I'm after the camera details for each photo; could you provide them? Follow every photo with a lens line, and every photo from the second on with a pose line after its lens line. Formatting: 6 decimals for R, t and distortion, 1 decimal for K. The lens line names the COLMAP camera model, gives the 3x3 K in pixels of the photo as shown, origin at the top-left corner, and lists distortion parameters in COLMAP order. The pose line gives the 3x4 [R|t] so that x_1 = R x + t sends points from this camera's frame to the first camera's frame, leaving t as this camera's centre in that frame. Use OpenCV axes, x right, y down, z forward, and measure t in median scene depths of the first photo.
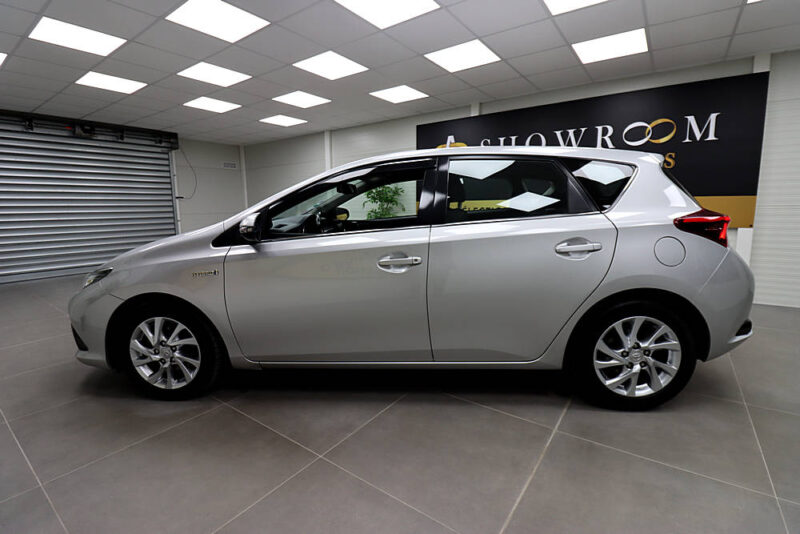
lens RADIAL K [[362.6, 0, 395.7], [0, 362.6, 261.6], [0, 0, 1]] dist [-0.007742, -0.010362]
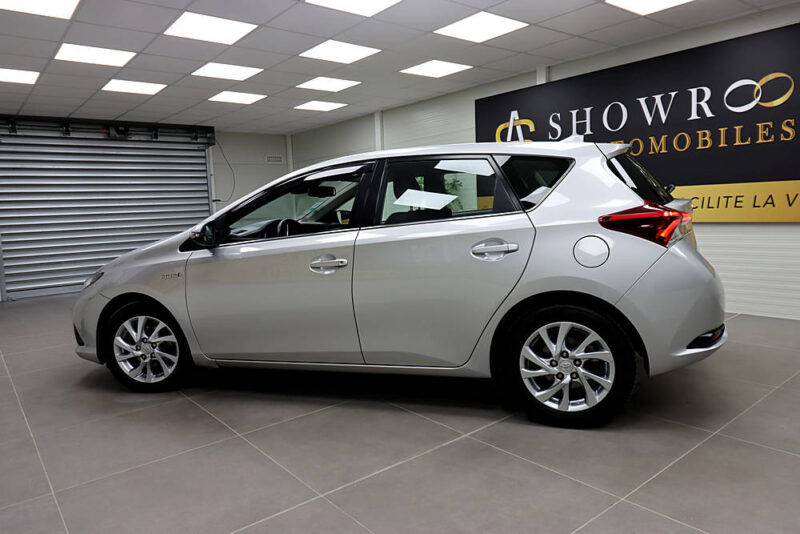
lens RADIAL K [[532.4, 0, 401.1], [0, 532.4, 260.1], [0, 0, 1]] dist [-0.008064, -0.005314]
pose [[0.967221, -0.004469, -0.253896, 0.523047], [-0.005946, 0.999172, -0.040239, 0.043708], [0.253866, 0.040429, 0.966394, -0.365480]]
